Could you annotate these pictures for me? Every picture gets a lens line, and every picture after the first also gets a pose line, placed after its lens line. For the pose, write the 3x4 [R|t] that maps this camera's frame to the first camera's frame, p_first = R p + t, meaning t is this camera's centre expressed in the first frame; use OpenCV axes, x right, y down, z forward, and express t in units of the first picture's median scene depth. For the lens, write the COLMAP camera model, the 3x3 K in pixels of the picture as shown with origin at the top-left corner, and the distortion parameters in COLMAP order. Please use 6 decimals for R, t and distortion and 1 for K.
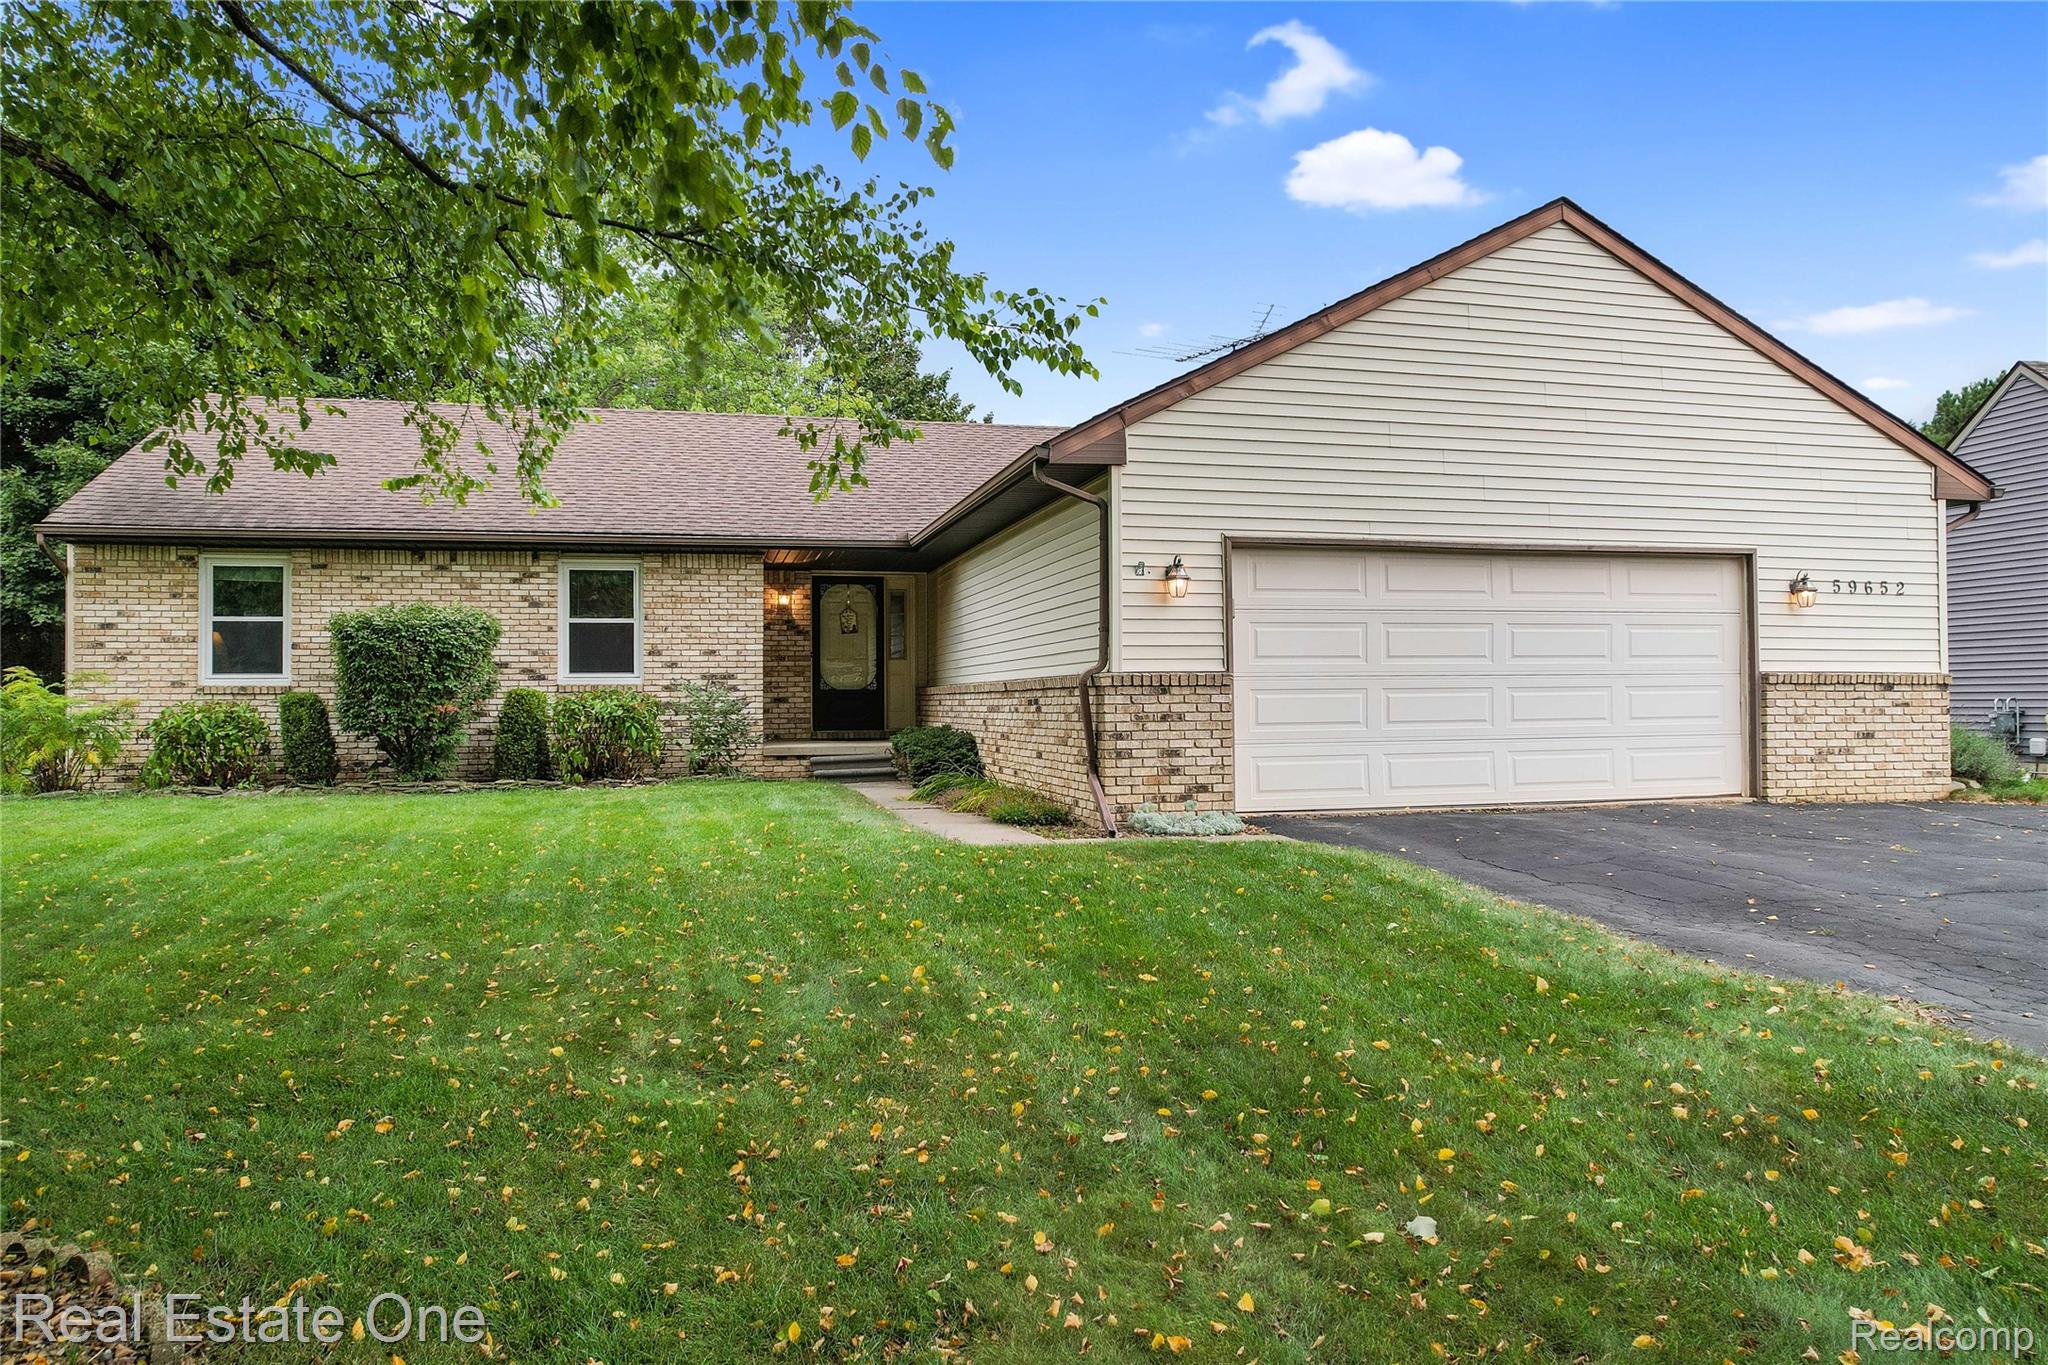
lens RADIAL K [[1352.4, 0, 1024.0], [0, 1352.4, 682.5], [0, 0, 1]] dist [-0.031703, 0.004260]
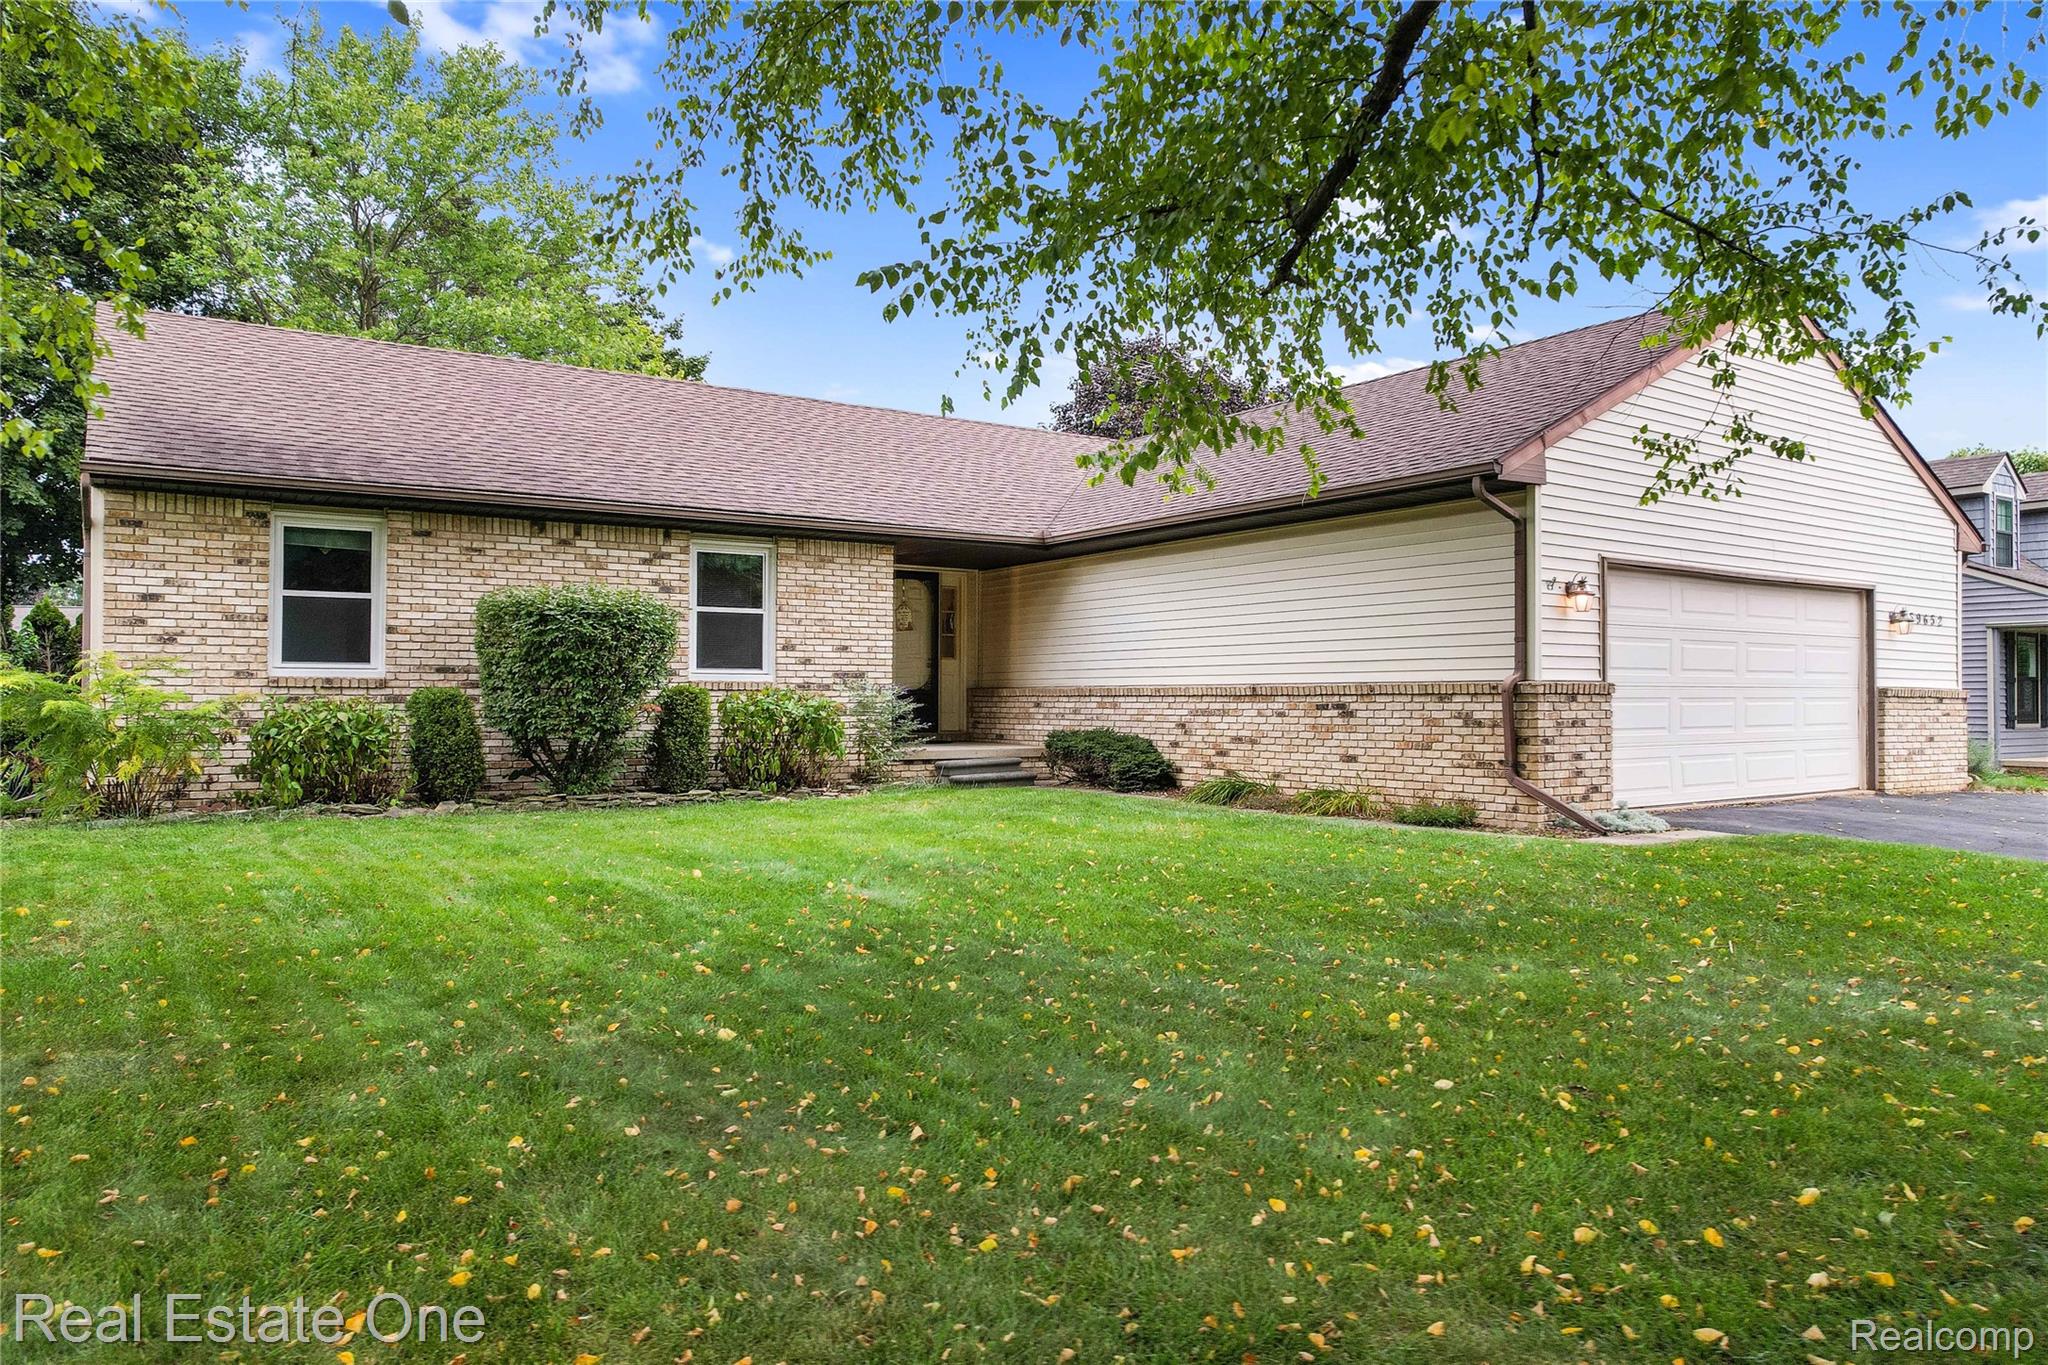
lens RADIAL K [[1331.4, 0, 1024.0], [0, 1331.4, 682.5], [0, 0, 1]] dist [-0.035005, -0.001387]
pose [[0.939269, 0.013999, 0.342895, -0.504796], [-0.014126, 0.999898, -0.002125, 0.001341], [-0.342890, -0.002848, 0.939371, 0.124158]]
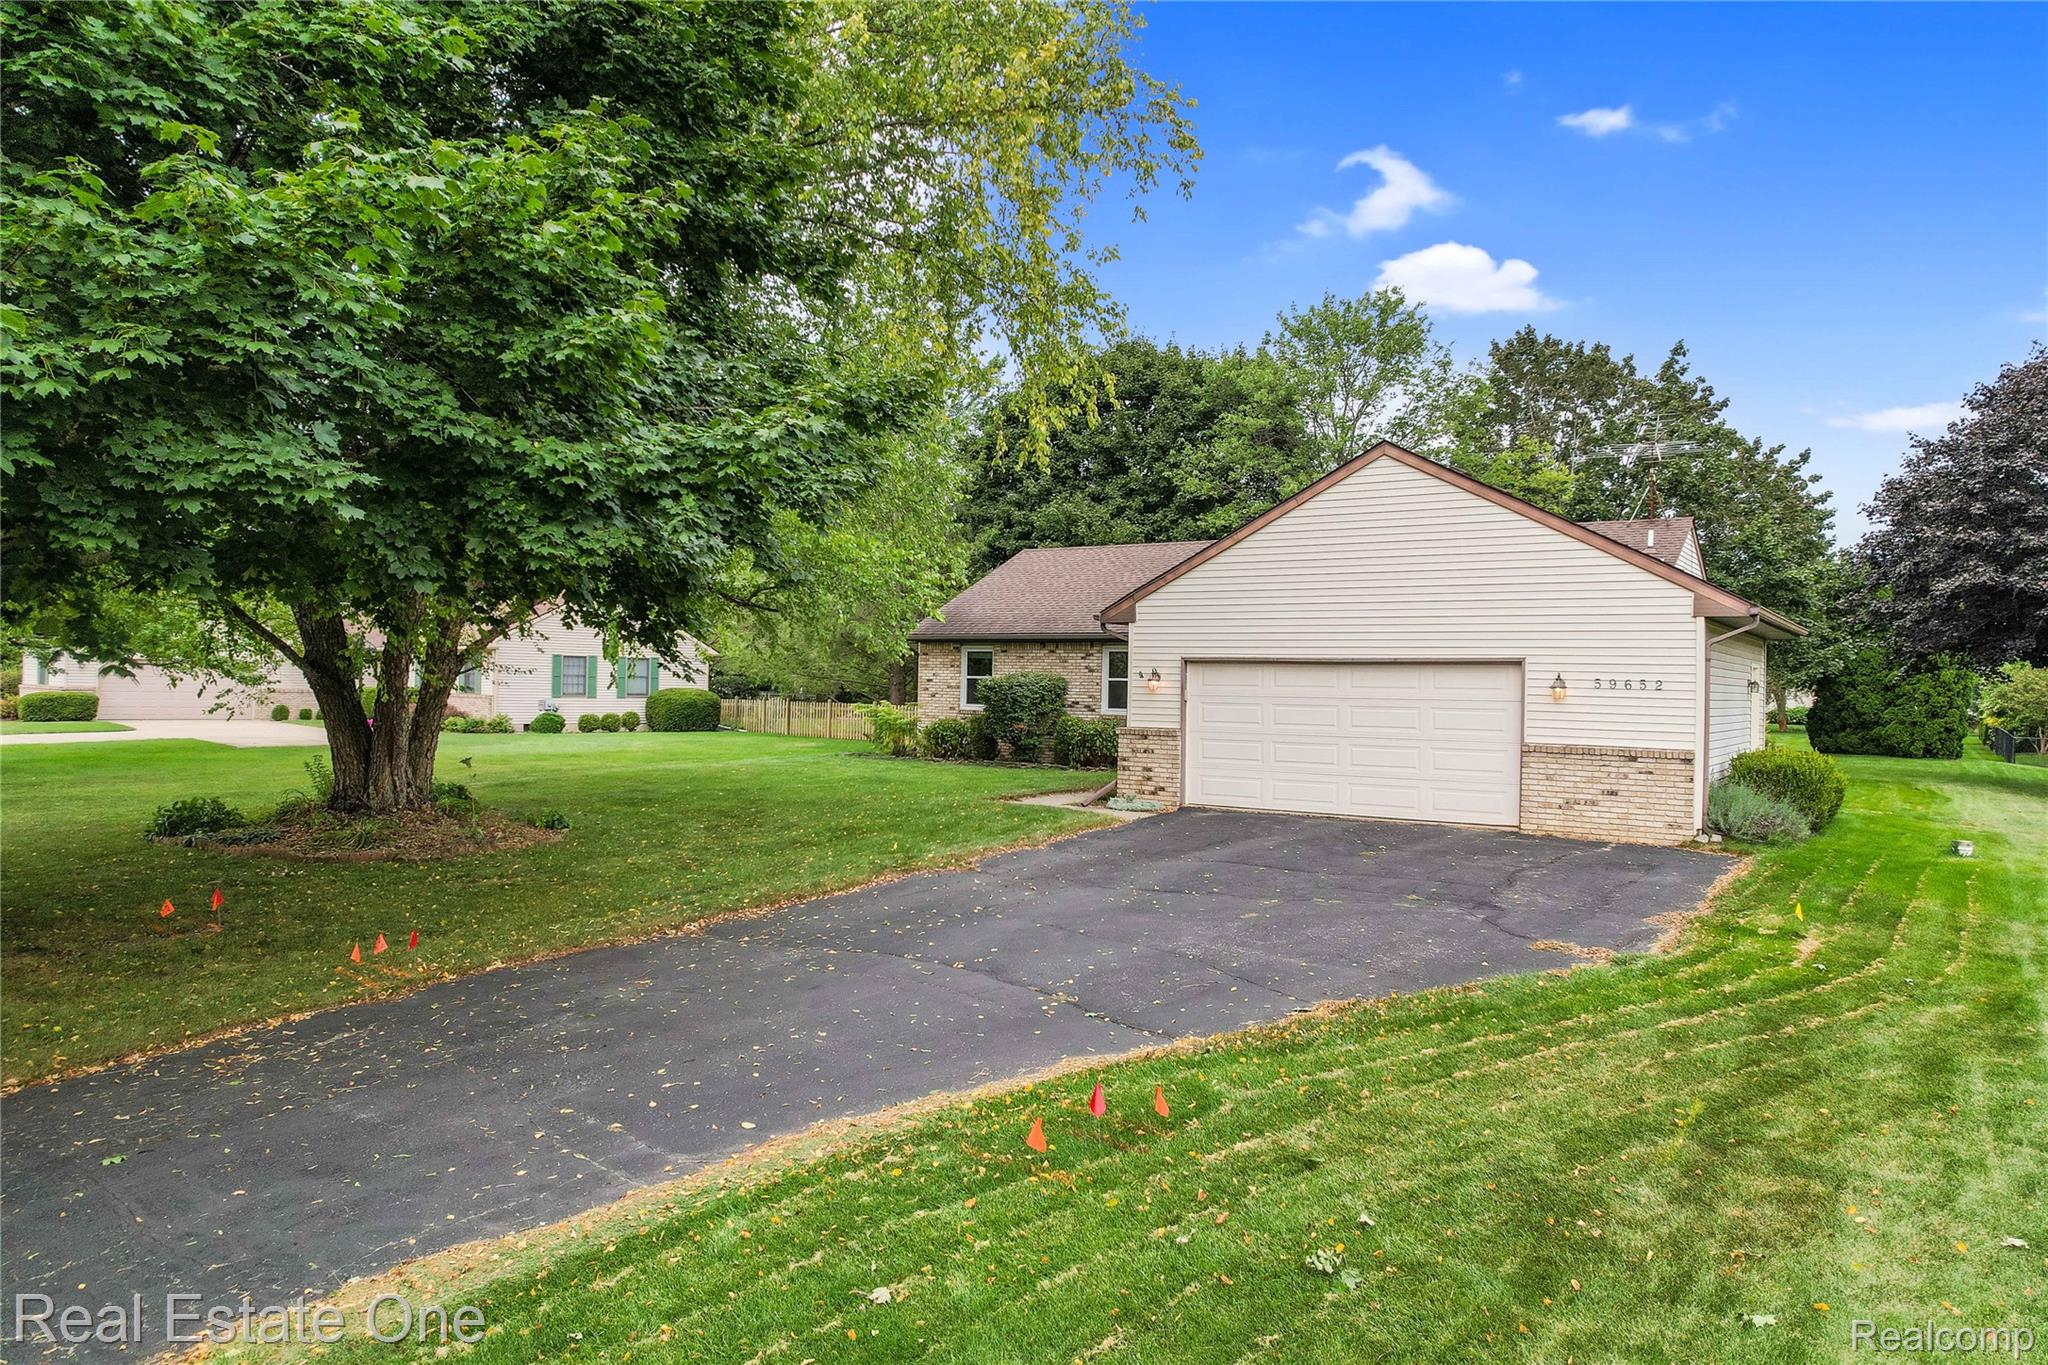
lens RADIAL K [[1342.3, 0, 1024.0], [0, 1342.3, 682.5], [0, 0, 1]] dist [0.006720, 0.004068]
pose [[0.659645, 0.016897, -0.751387, 1.097574], [-0.013531, 0.999852, 0.010605, -0.069566], [0.751455, 0.003171, 0.659776, -0.314917]]
